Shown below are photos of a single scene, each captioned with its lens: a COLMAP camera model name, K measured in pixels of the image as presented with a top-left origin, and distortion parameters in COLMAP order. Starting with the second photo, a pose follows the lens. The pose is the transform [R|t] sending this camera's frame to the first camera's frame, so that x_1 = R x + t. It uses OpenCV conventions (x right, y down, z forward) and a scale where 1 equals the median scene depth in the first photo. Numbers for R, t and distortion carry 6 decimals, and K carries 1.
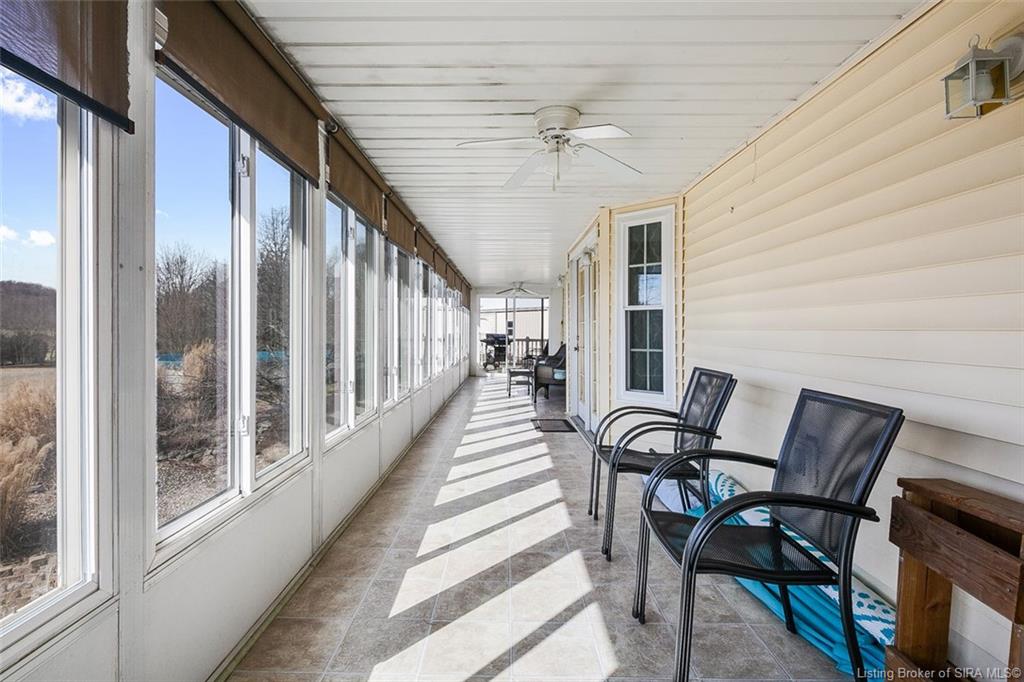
lens RADIAL K [[495.9, 0, 506.9], [0, 495.9, 337.6], [0, 0, 1]] dist [-0.002244, -0.002331]
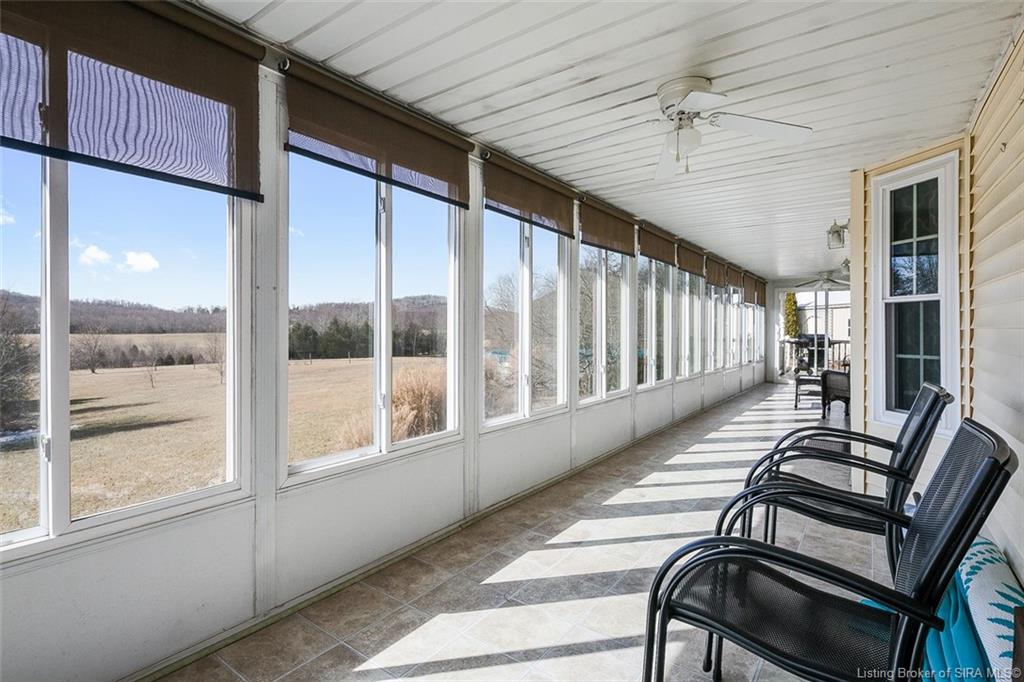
lens RADIAL K [[495.9, 0, 502.7], [0, 495.9, 334.0], [0, 0, 1]] dist [-0.002244, -0.002331]
pose [[0.804505, 0.005444, -0.593921, 0.274615], [-0.009448, 0.999949, -0.003632, 0.000334], [0.593871, 0.008533, 0.804515, 0.067627]]
